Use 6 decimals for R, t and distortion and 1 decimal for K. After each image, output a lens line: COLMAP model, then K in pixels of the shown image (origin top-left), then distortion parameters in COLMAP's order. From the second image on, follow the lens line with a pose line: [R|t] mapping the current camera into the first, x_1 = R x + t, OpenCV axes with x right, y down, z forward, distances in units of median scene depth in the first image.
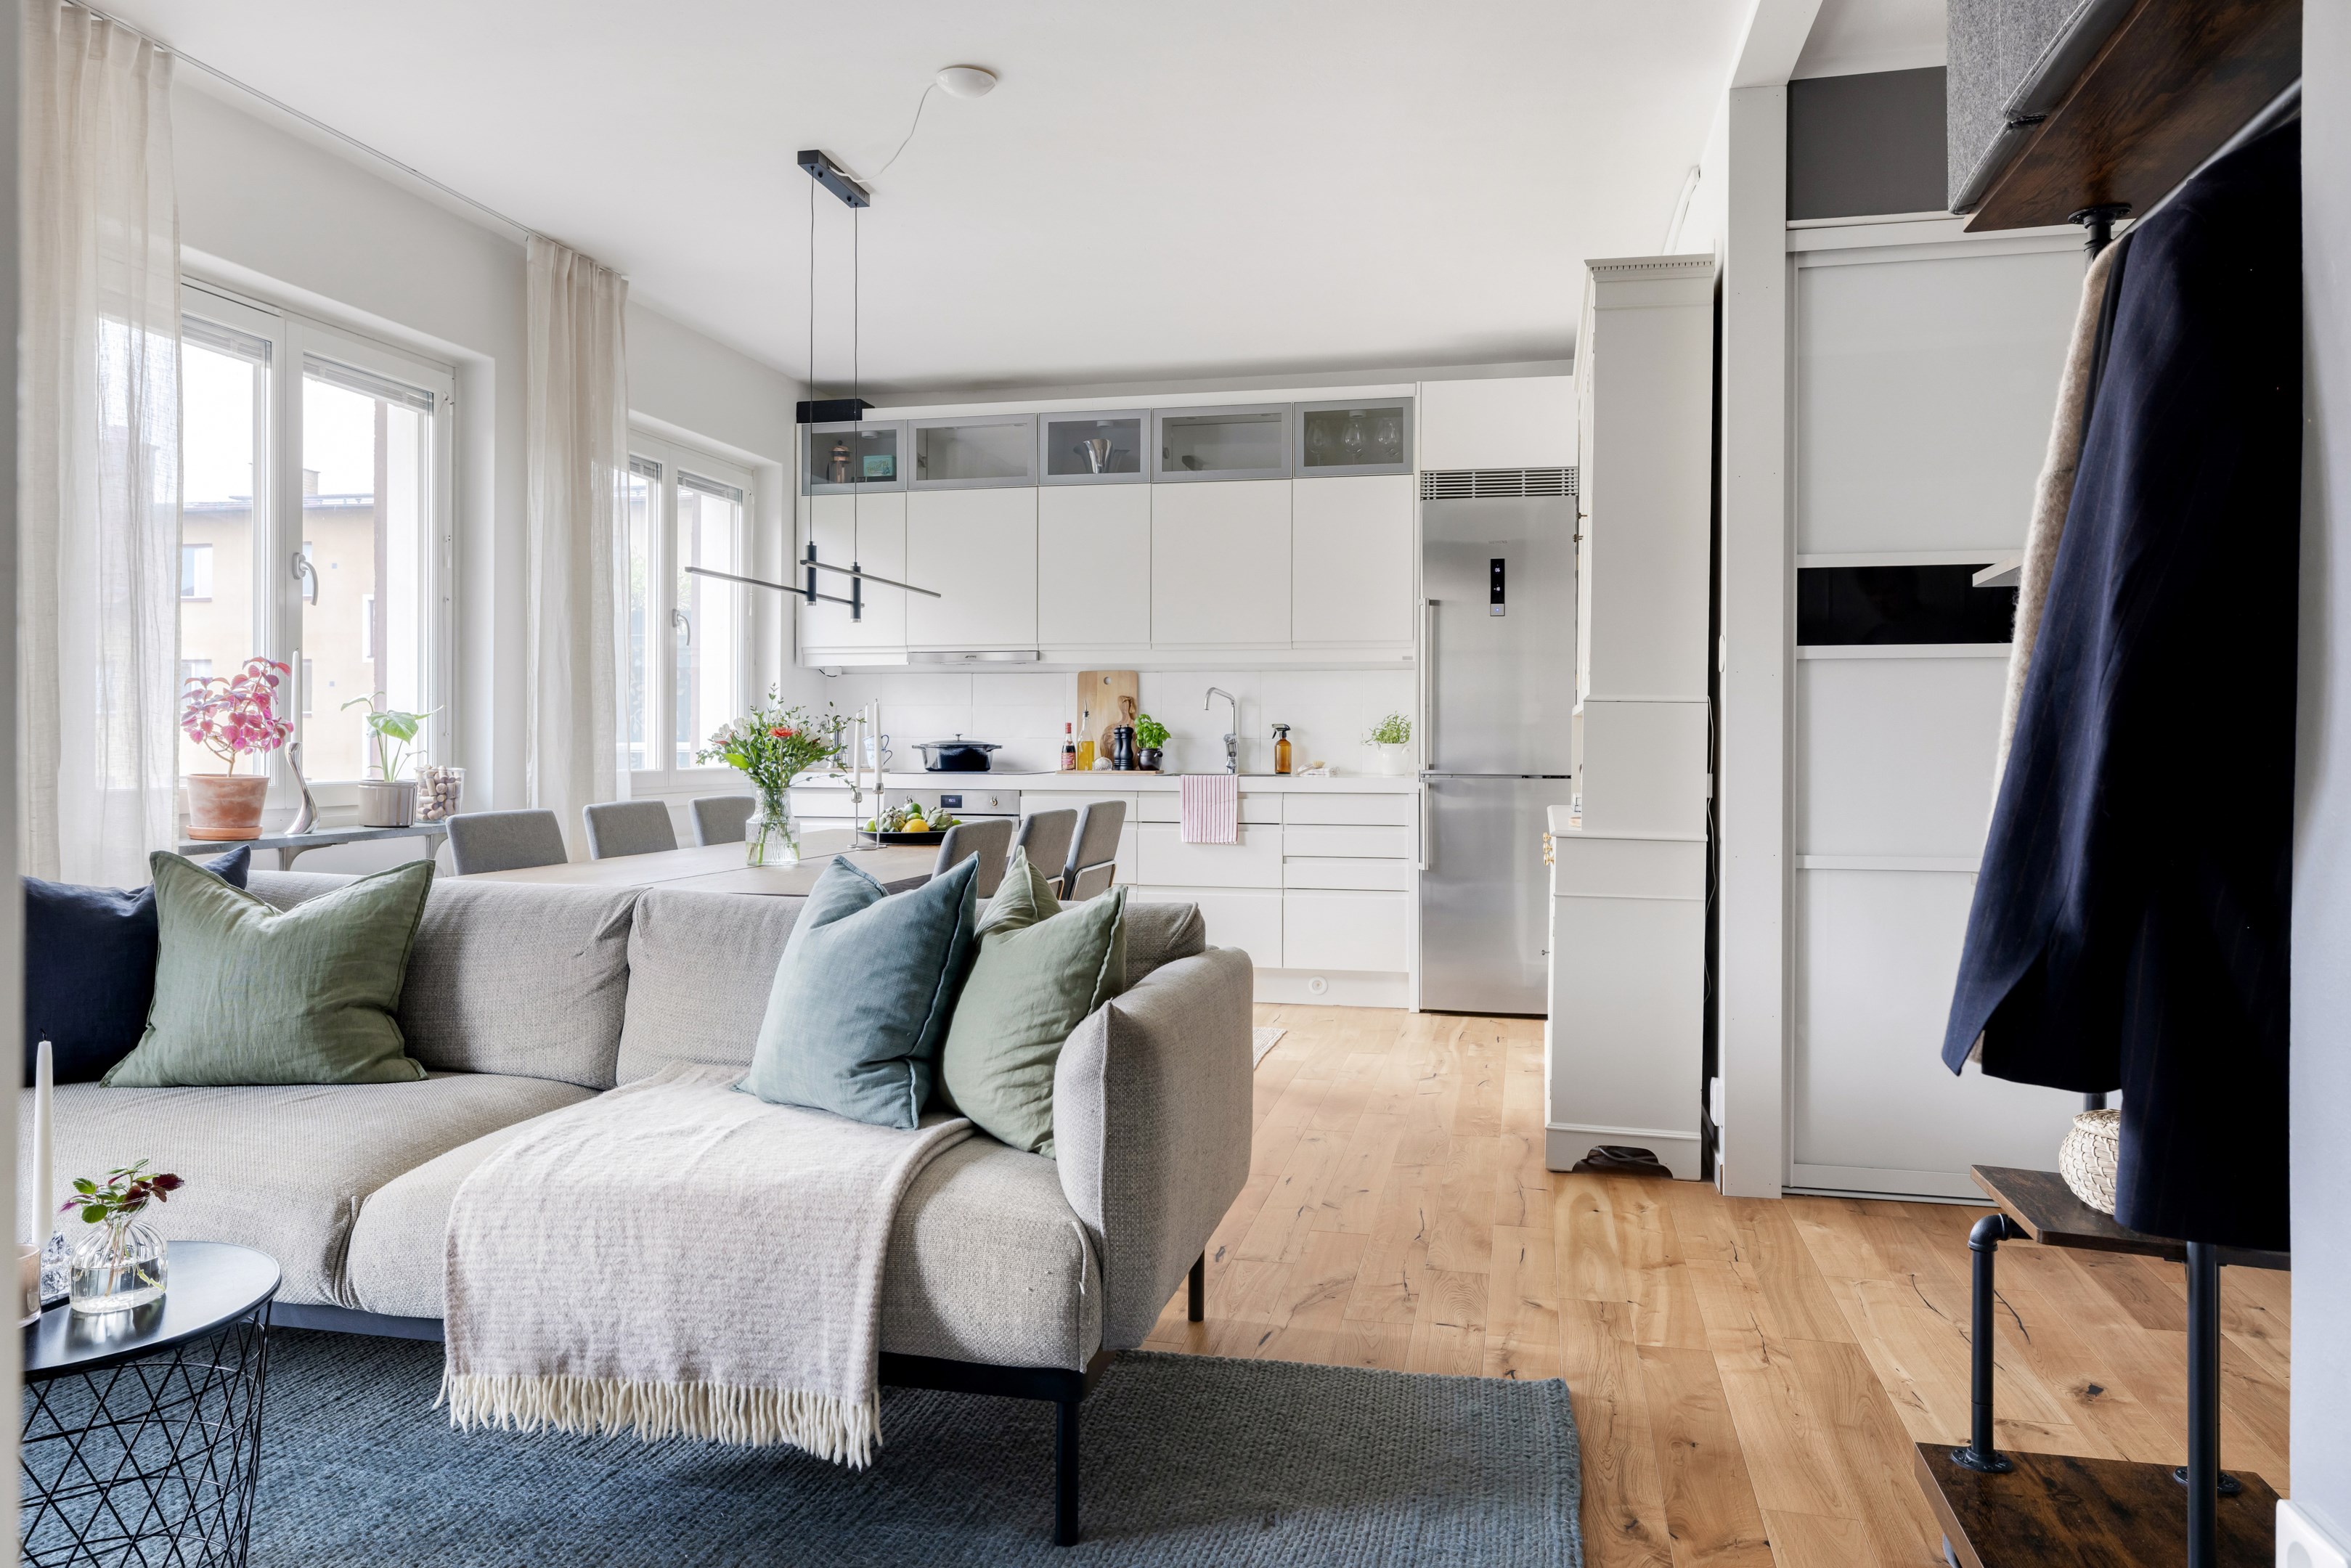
lens RADIAL K [[1553.2, 0, 1173.3], [0, 1553.2, 734.3], [0, 0, 1]] dist [-0.001964, 0.003998]
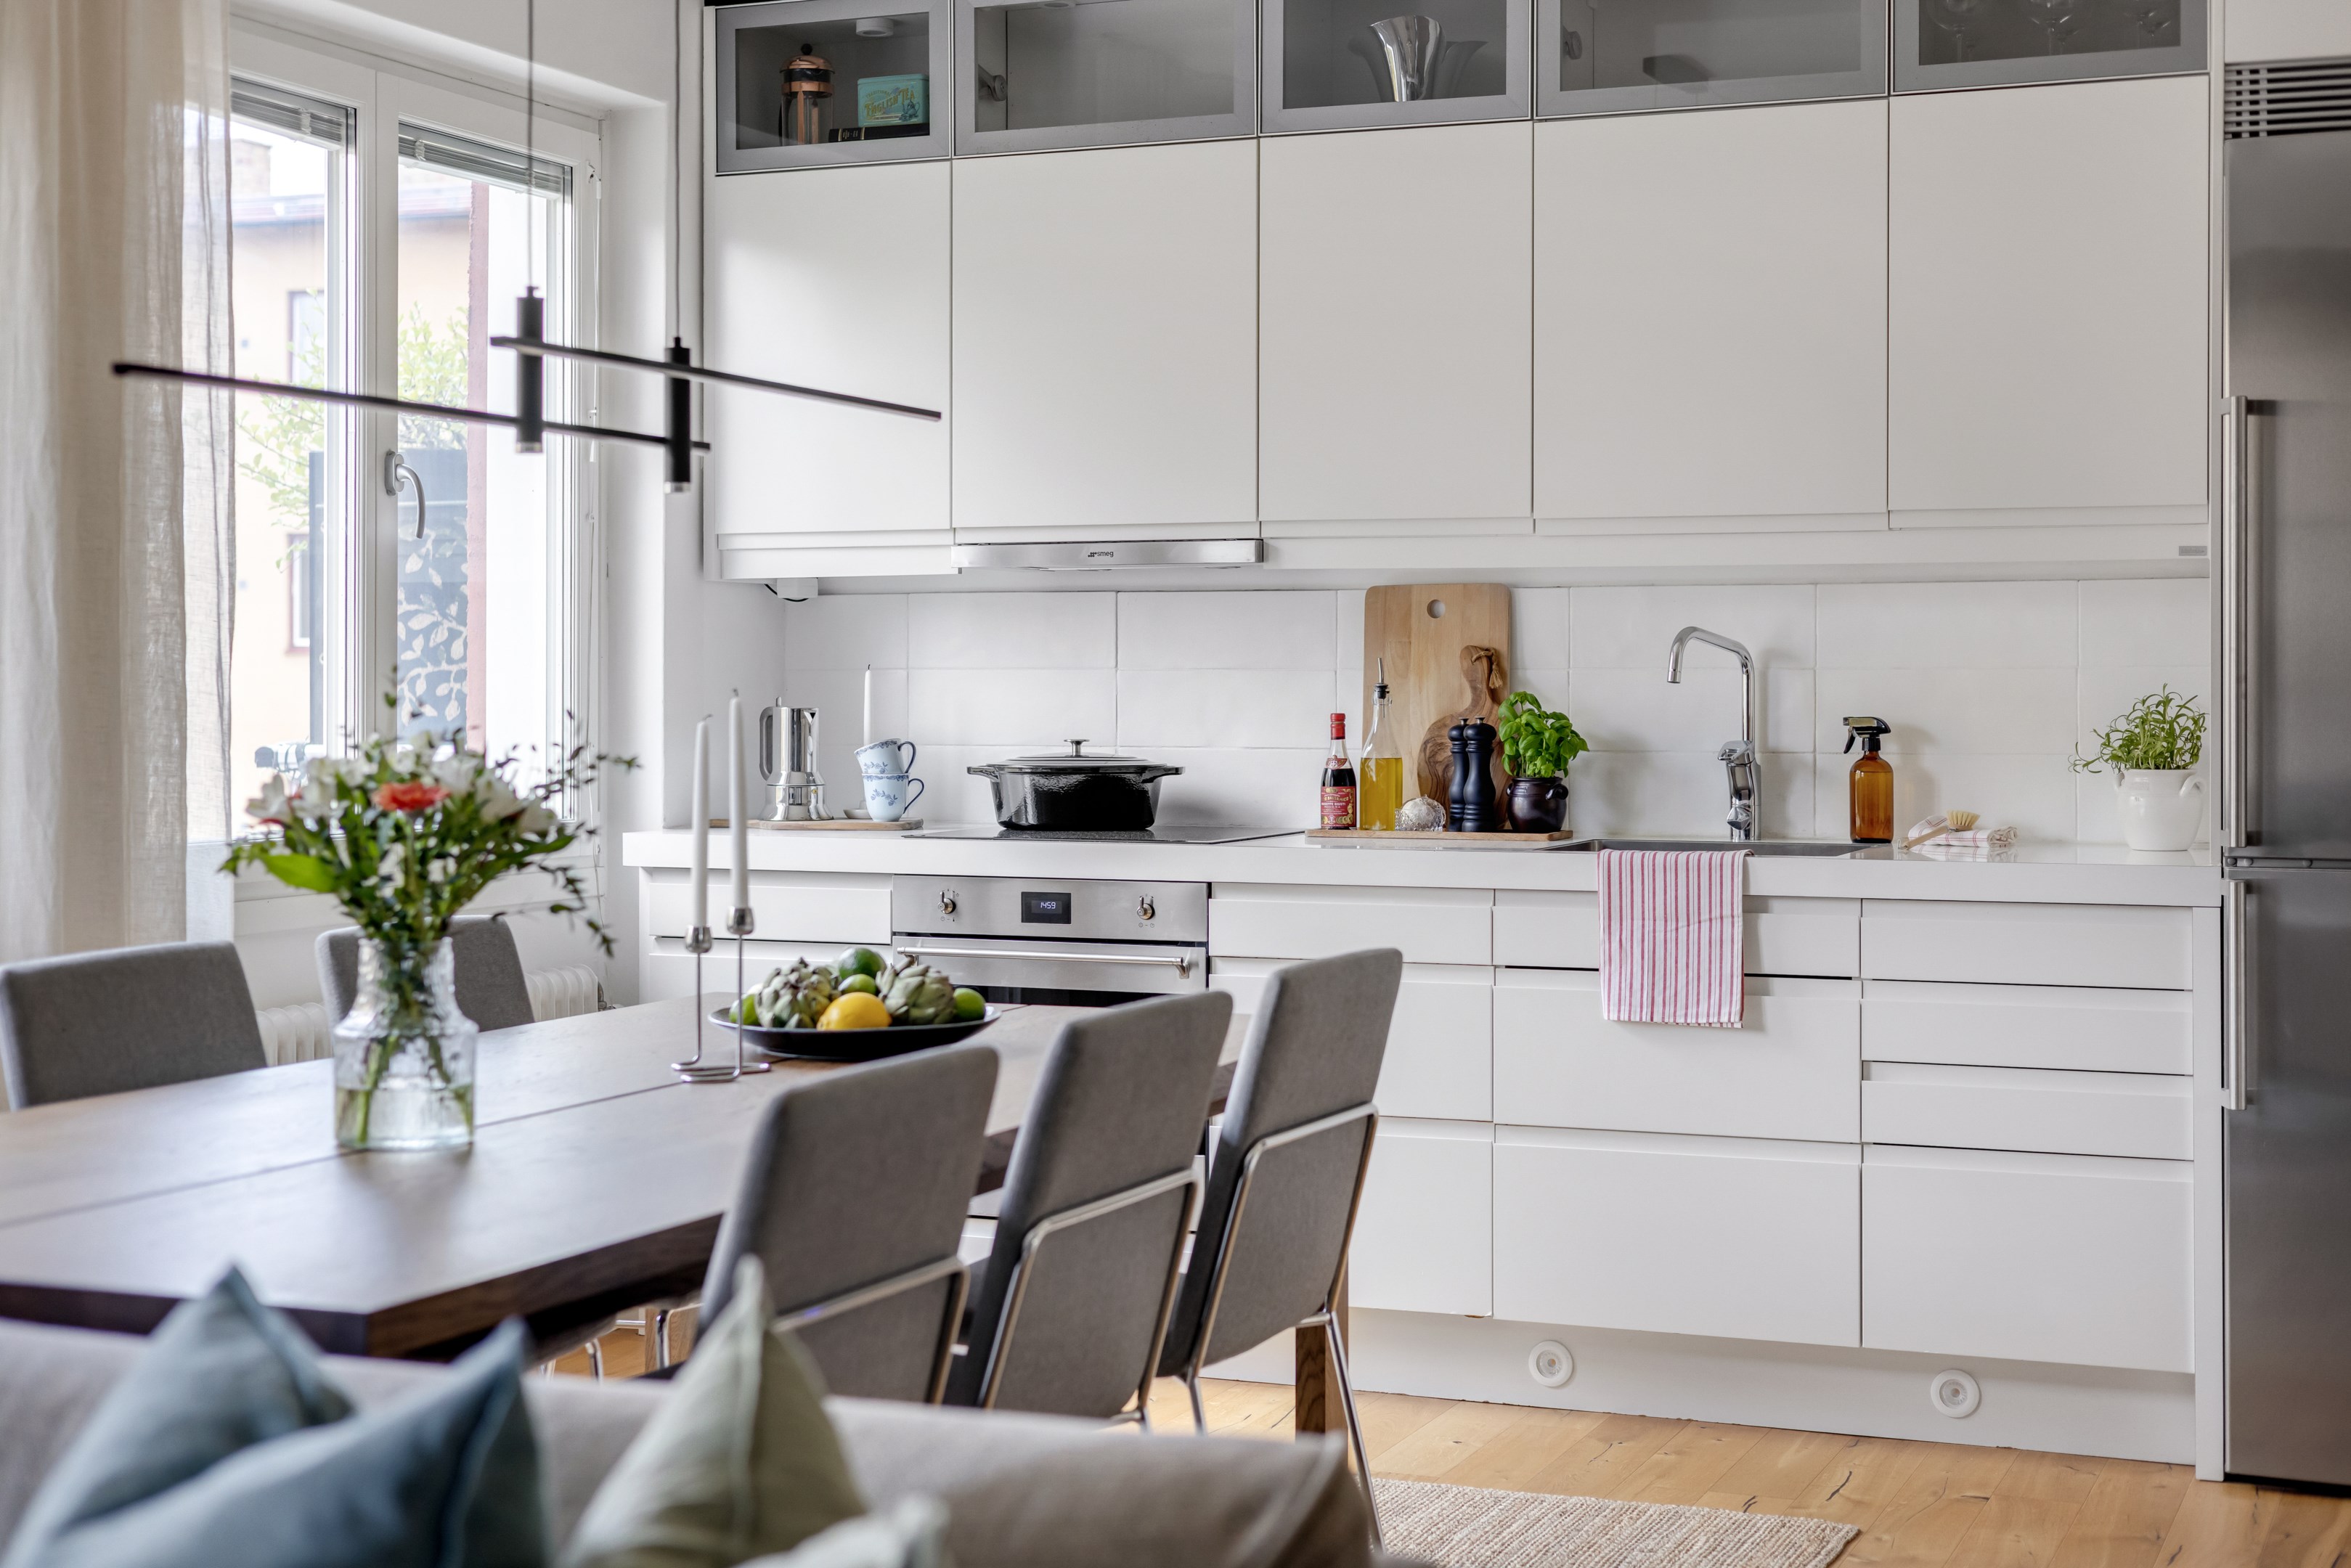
lens RADIAL K [[3268.1, 0, 1183.3], [0, 3268.1, 674.6], [0, 0, 1]] dist [0.014342, 0.000000]
pose [[0.985751, -0.001897, -0.168200, 0.039297], [0.001862, 0.999998, -0.000362, -0.018300], [0.168201, 0.000044, 0.985753, 0.151941]]
